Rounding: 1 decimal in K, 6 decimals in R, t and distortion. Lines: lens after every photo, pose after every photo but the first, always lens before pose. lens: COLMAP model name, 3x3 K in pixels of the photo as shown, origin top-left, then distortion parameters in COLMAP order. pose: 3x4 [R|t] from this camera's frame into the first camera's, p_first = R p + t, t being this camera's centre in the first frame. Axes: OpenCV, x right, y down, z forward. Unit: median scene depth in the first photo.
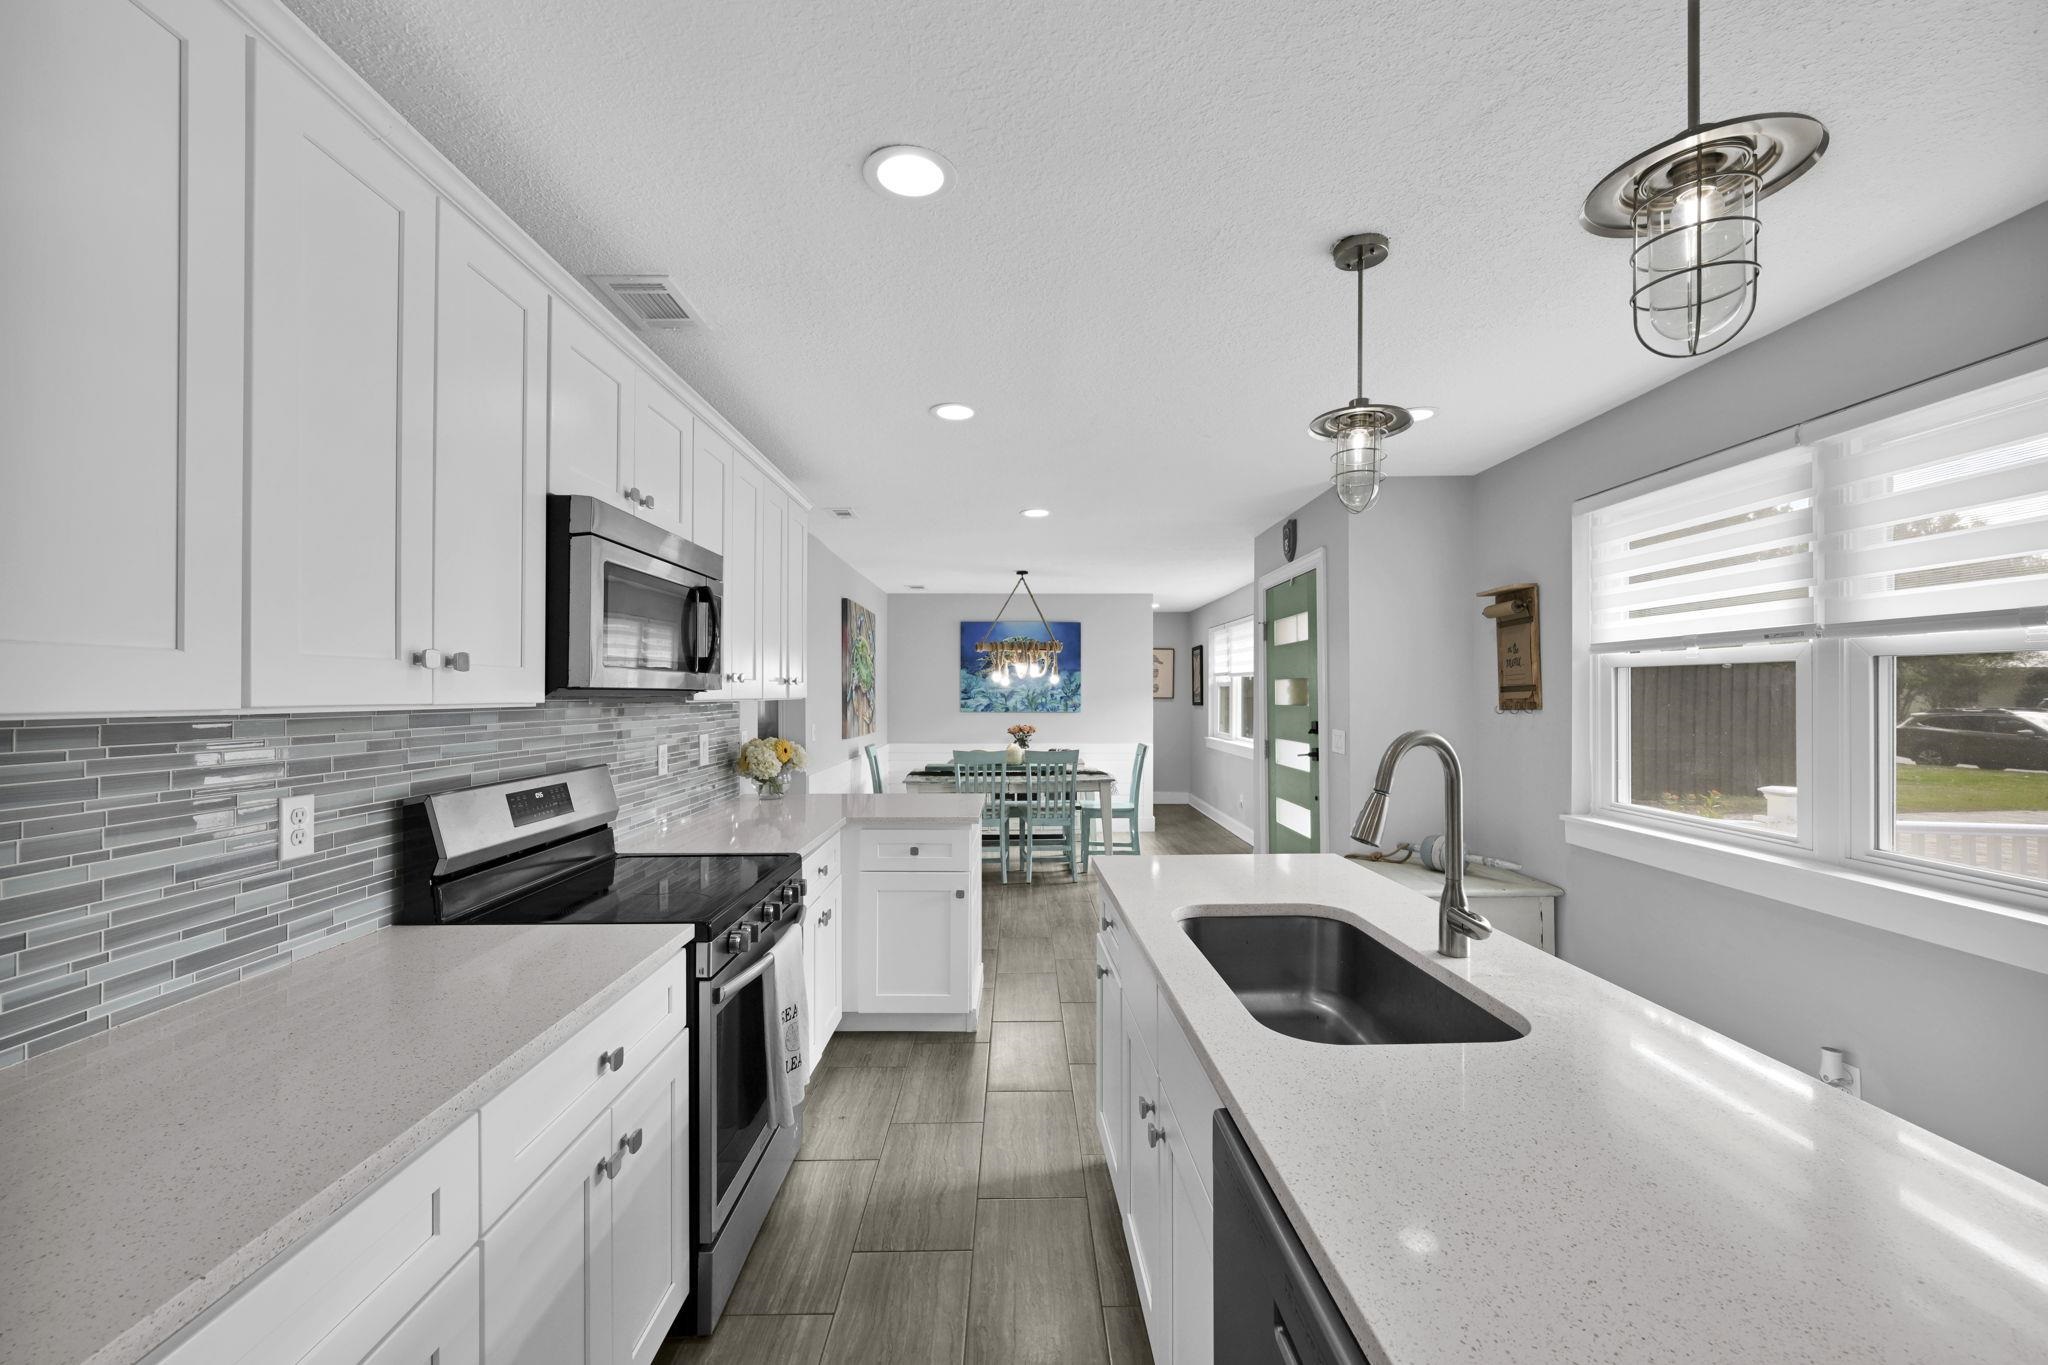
lens RADIAL K [[812.9, 0, 1023.2], [0, 812.9, 686.6], [0, 0, 1]] dist [0.001334, 0.000651]
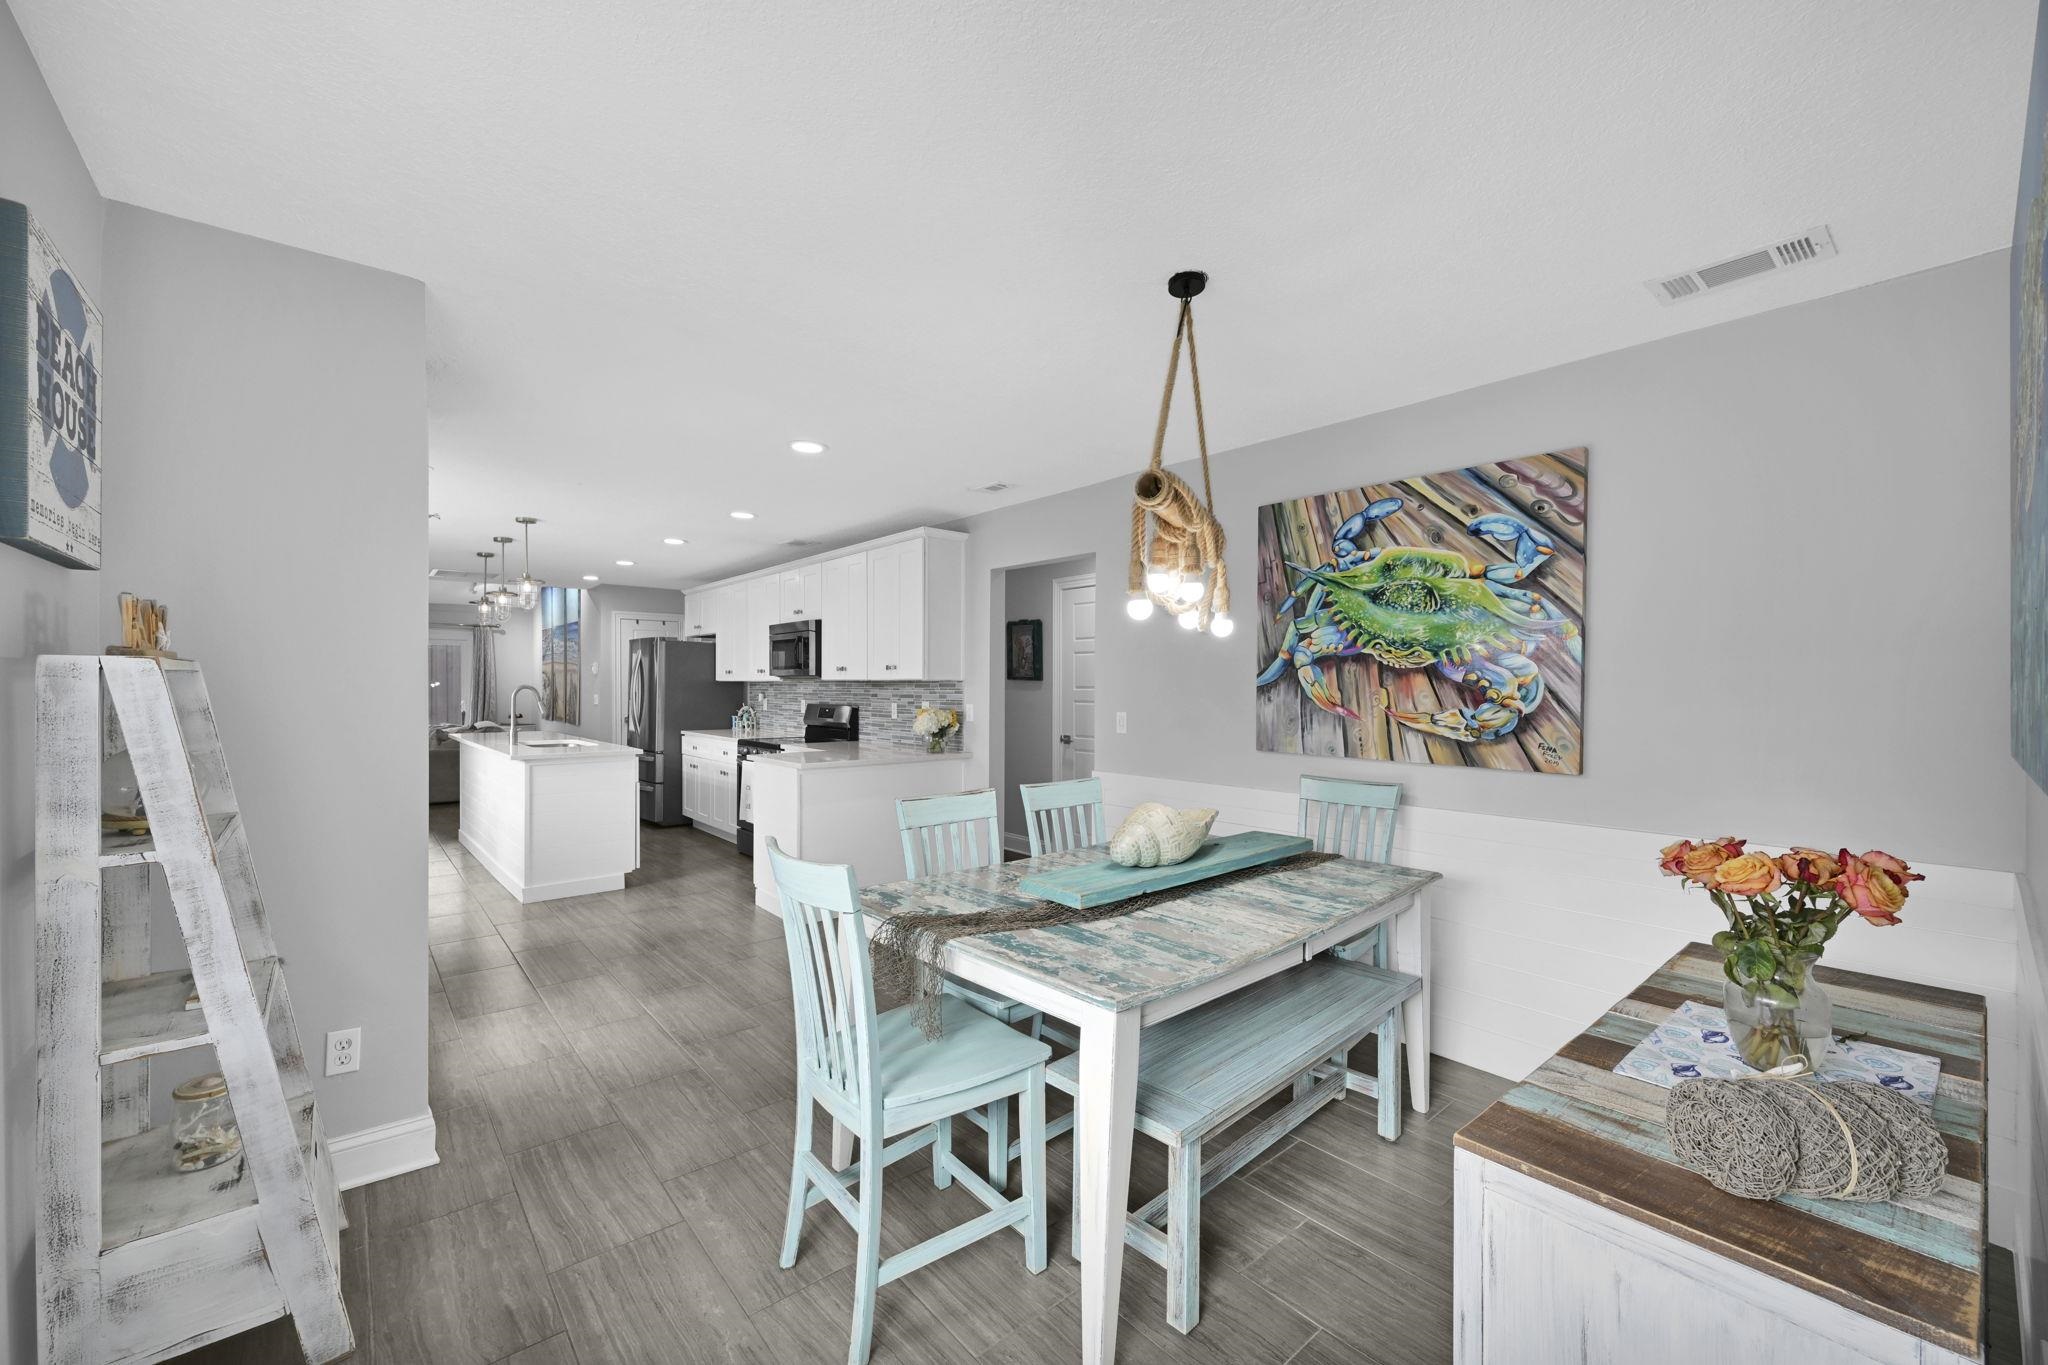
lens RADIAL K [[812.9, 0, 1024.0], [0, 812.9, 685.9], [0, 0, 1]] dist [0.001334, 0.000651]
pose [[-0.764931, -0.002009, -0.644109, 0.212234], [0.002180, 0.999981, -0.005708, 0.015884], [0.644109, -0.005771, -0.764912, 0.994736]]
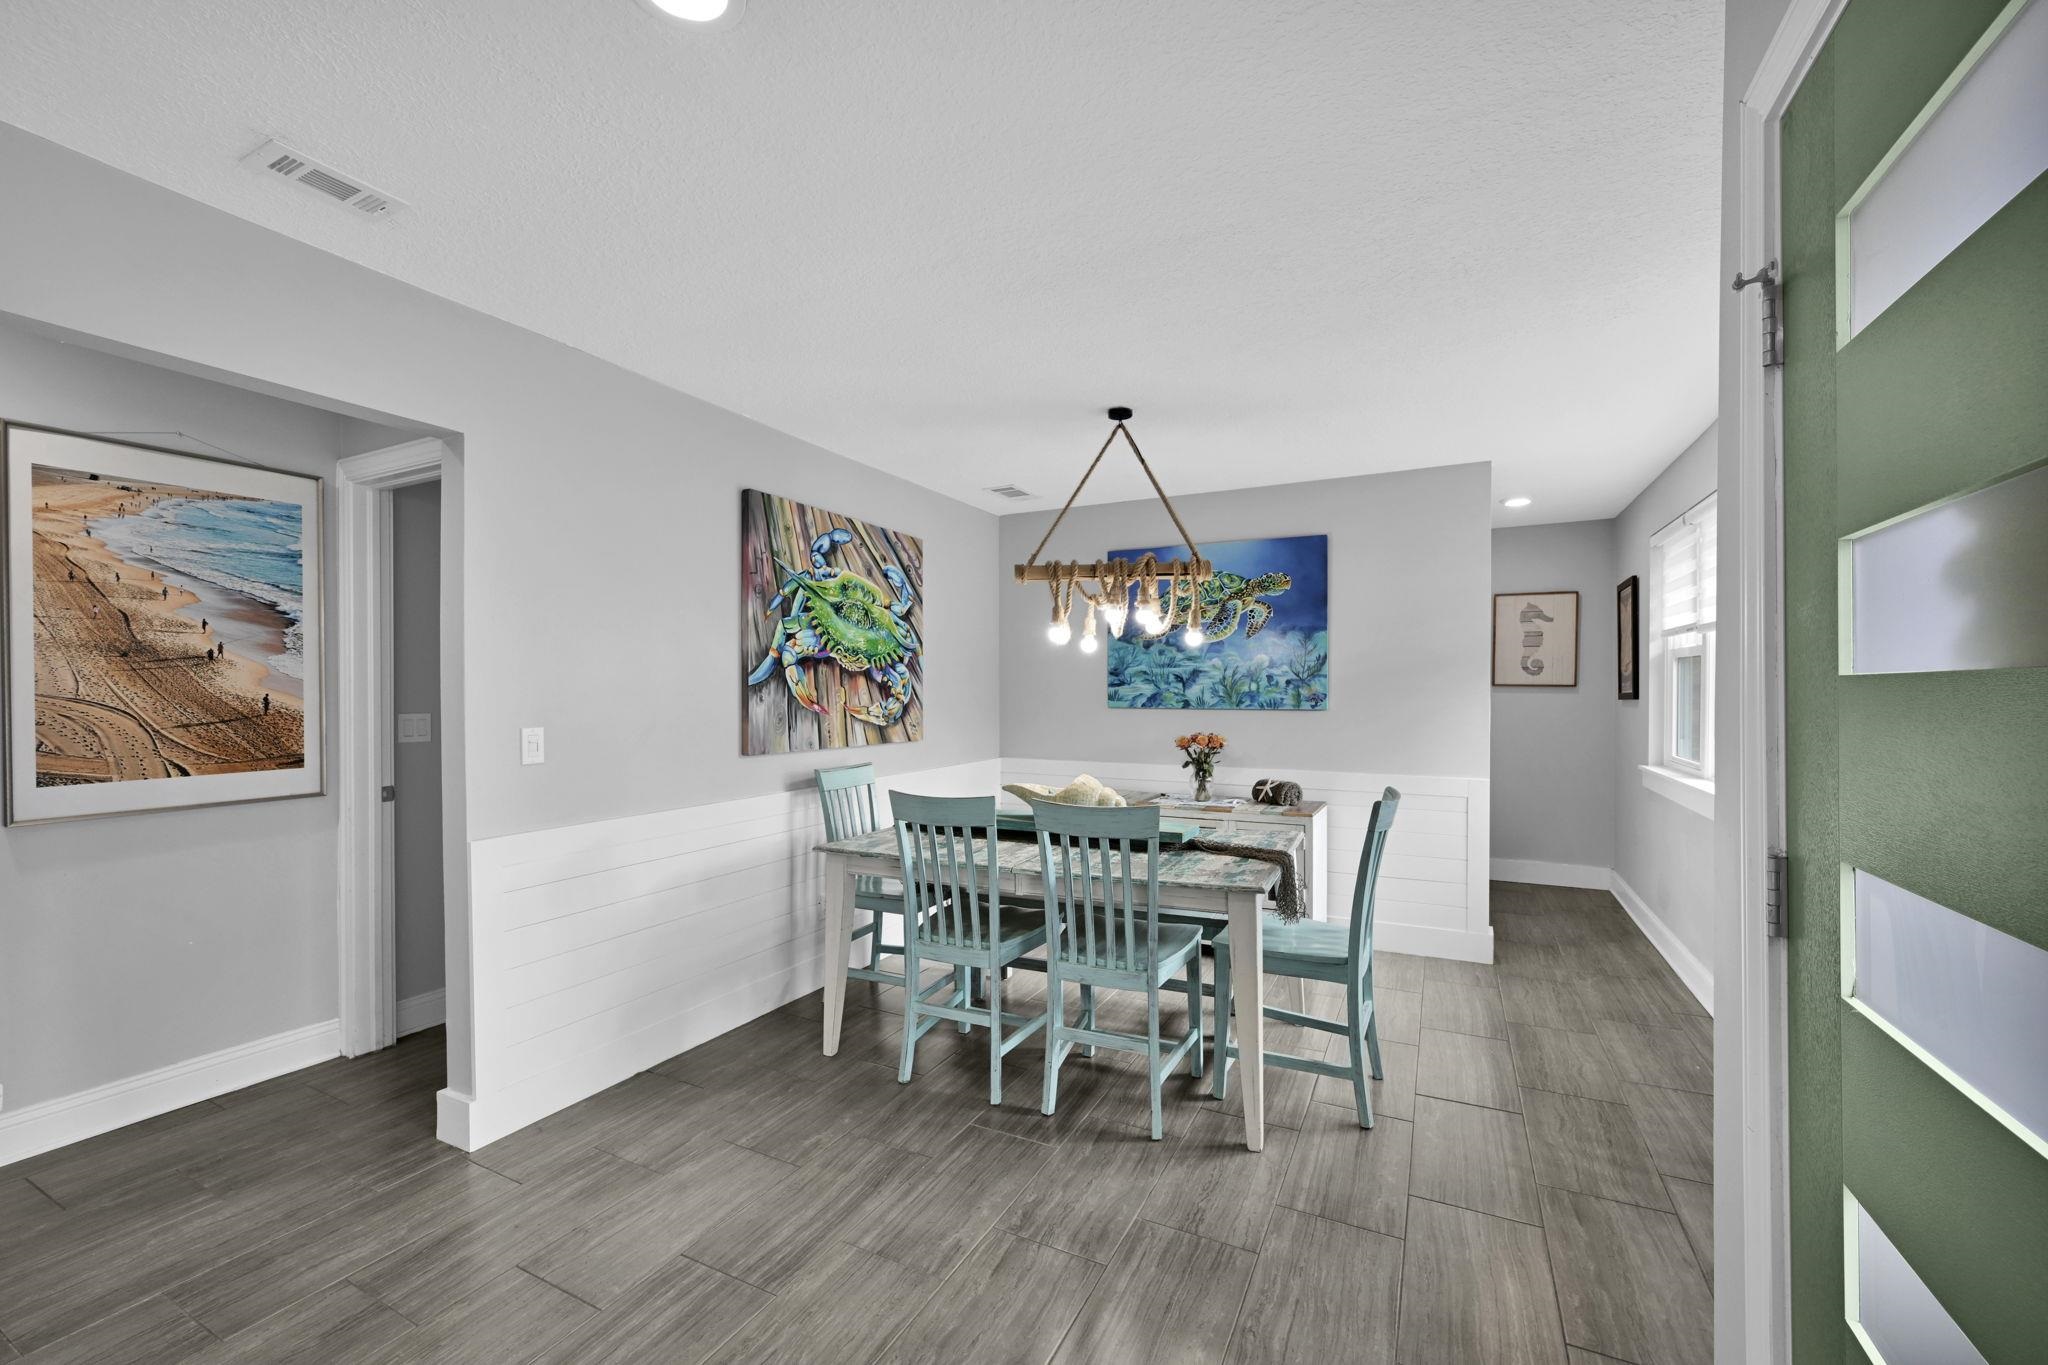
lens RADIAL K [[812.9, 0, 1027.4], [0, 812.9, 691.7], [0, 0, 1]] dist [0.001334, 0.000651]
pose [[0.886128, -0.000218, -0.463440, 0.141067], [0.005122, 0.999943, 0.009324, 0.014018], [0.463411, -0.010636, 0.886079, 0.457908]]
